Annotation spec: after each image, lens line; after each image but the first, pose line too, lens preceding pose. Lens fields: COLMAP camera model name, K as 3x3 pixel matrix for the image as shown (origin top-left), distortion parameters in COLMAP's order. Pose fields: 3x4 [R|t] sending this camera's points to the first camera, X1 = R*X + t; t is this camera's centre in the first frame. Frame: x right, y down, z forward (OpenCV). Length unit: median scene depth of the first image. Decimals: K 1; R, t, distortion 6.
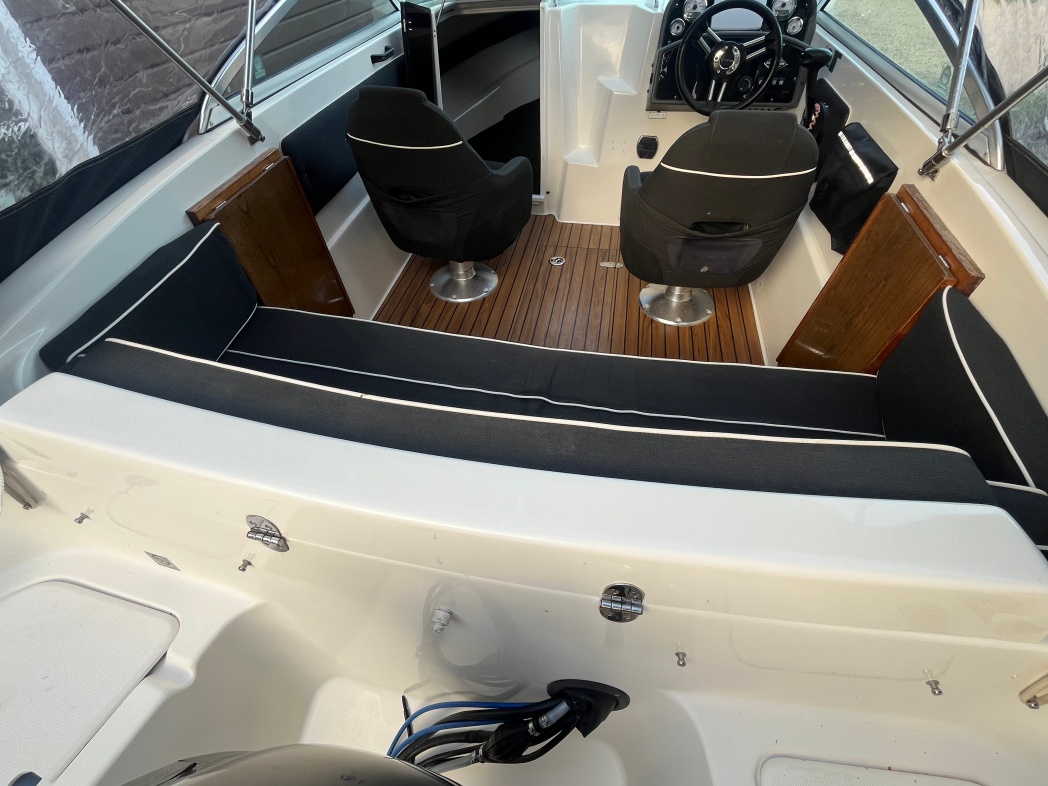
lens RADIAL K [[469.2, 0, 524.0], [0, 469.2, 388.1], [0, 0, 1]] dist [-0.003655, -0.000395]
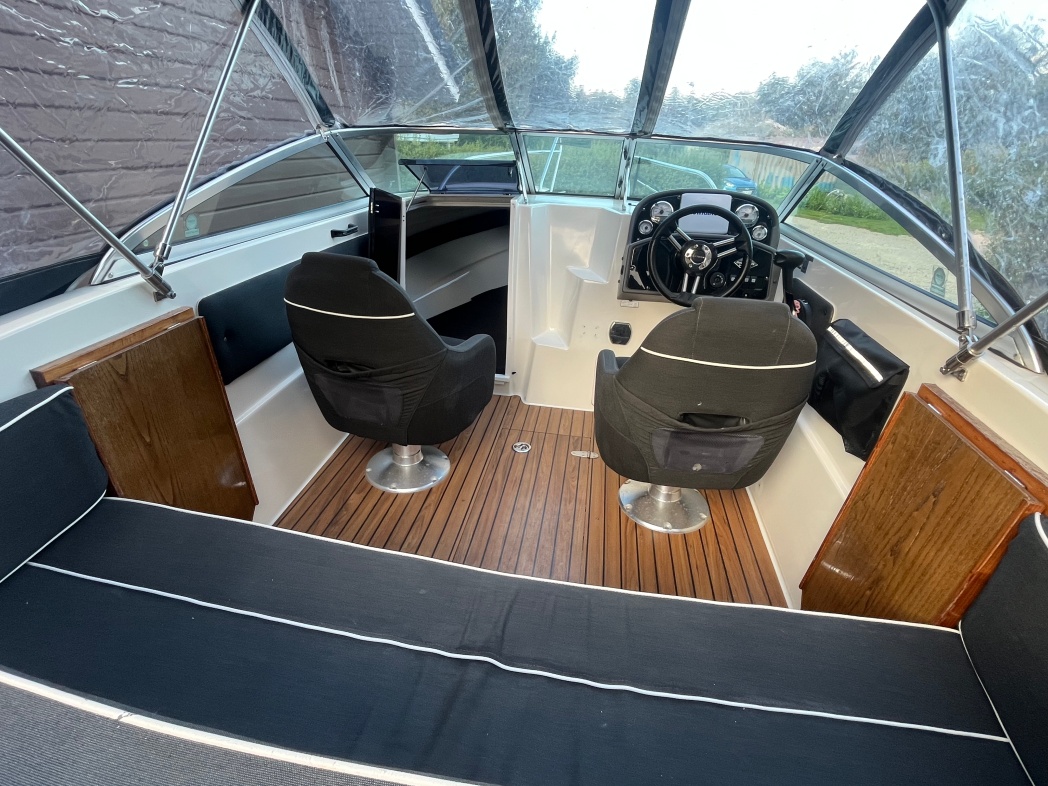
lens RADIAL K [[518.2, 0, 524.0], [0, 518.2, 393.0], [0, 0, 1]] dist [-0.002247, -0.000341]
pose [[0.996875, 0.047615, 0.063030, 0.015339], [-0.022597, 0.936462, -0.350040, -0.047563], [-0.075692, 0.347521, 0.934612, 0.117728]]
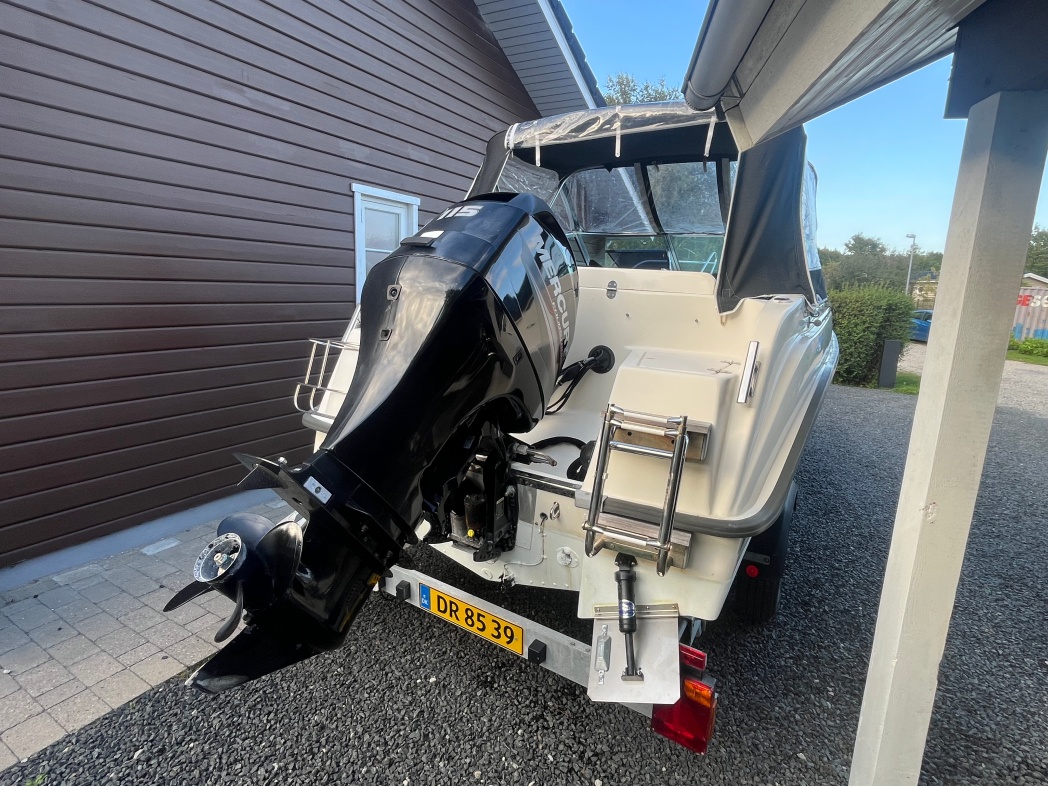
lens RADIAL K [[554.7, 0, 523.5], [0, 554.7, 394.5], [0, 0, 1]] dist [-0.001582, -0.000204]
pose [[0.943690, 0.143915, -0.297890, 0.315225], [-0.289900, 0.793556, -0.535002, 1.206253], [0.159397, 0.591234, 0.790591, -0.723305]]
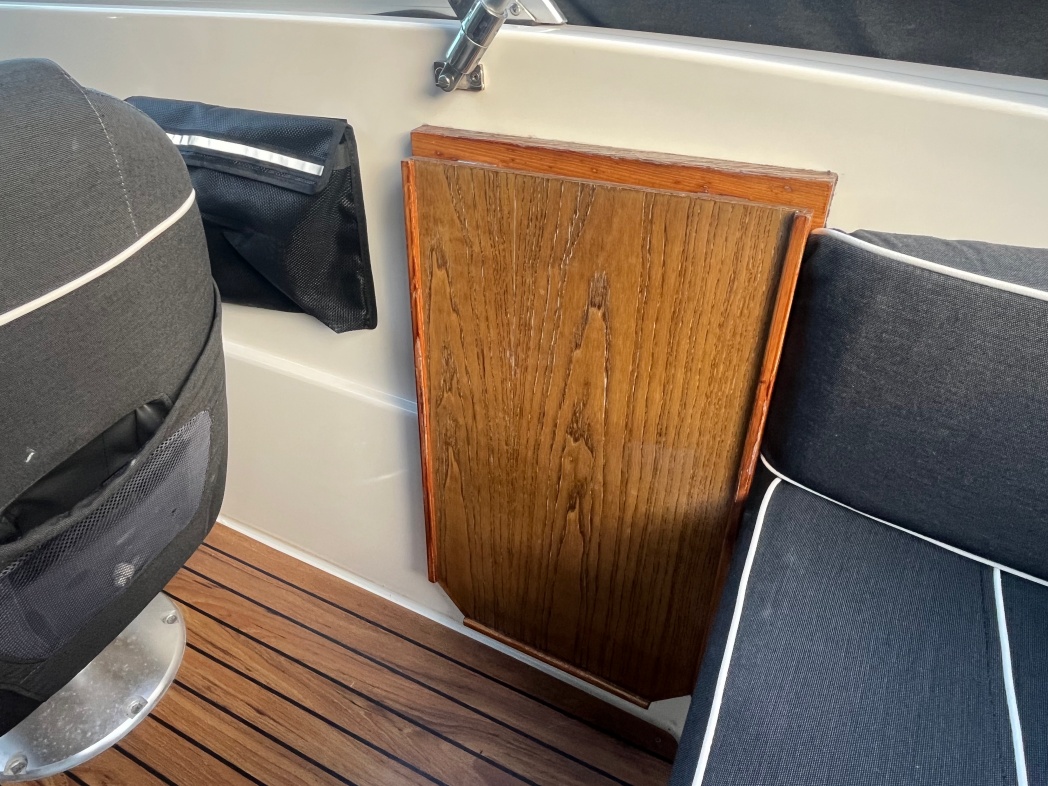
lens RADIAL K [[714.9, 0, 524.0], [0, 714.9, 393.0], [0, 0, 1]] dist [0.001436, 0.000127]
pose [[0.297503, -0.537966, 0.788723, 0.141456], [0.717292, 0.671150, 0.187213, -0.221438], [-0.630066, 0.510048, 0.585549, 0.460549]]
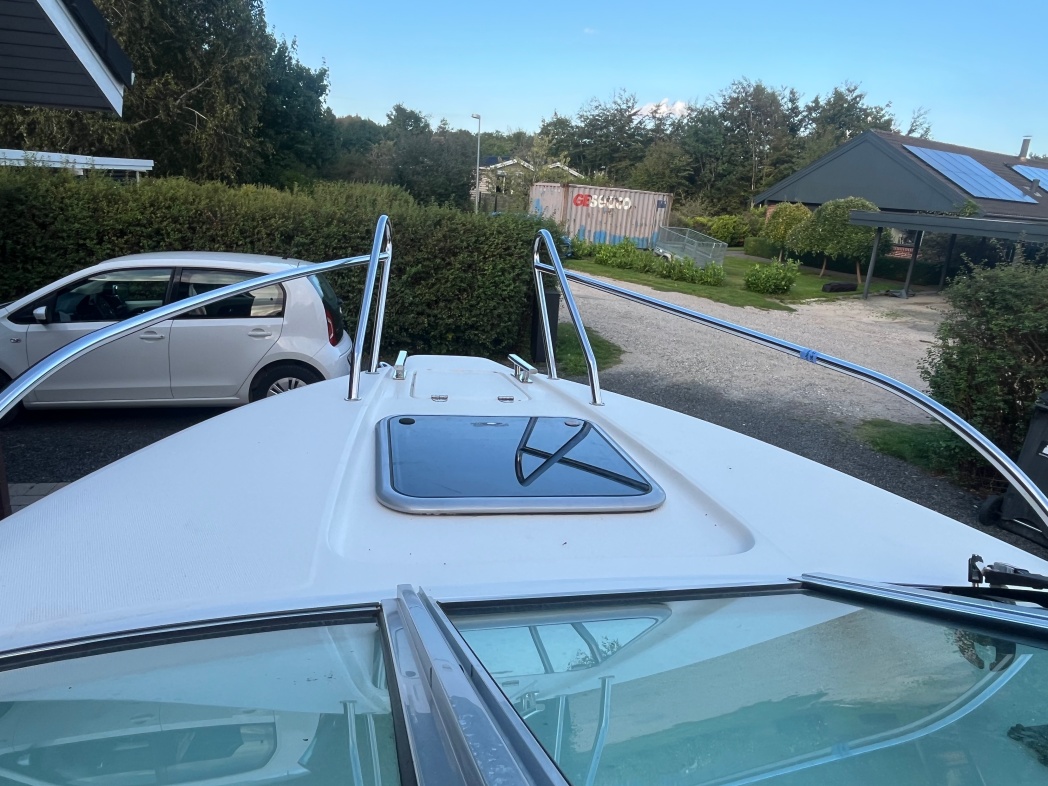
lens RADIAL K [[664.4, 0, 515.2], [0, 664.4, 401.2], [0, 0, 1]] dist [0.002149, -0.003529]
pose [[0.919673, -0.006472, 0.392632, 0.024076], [0.191736, 0.879975, -0.434604, -1.201931], [-0.342693, 0.474976, 0.810530, 1.083169]]
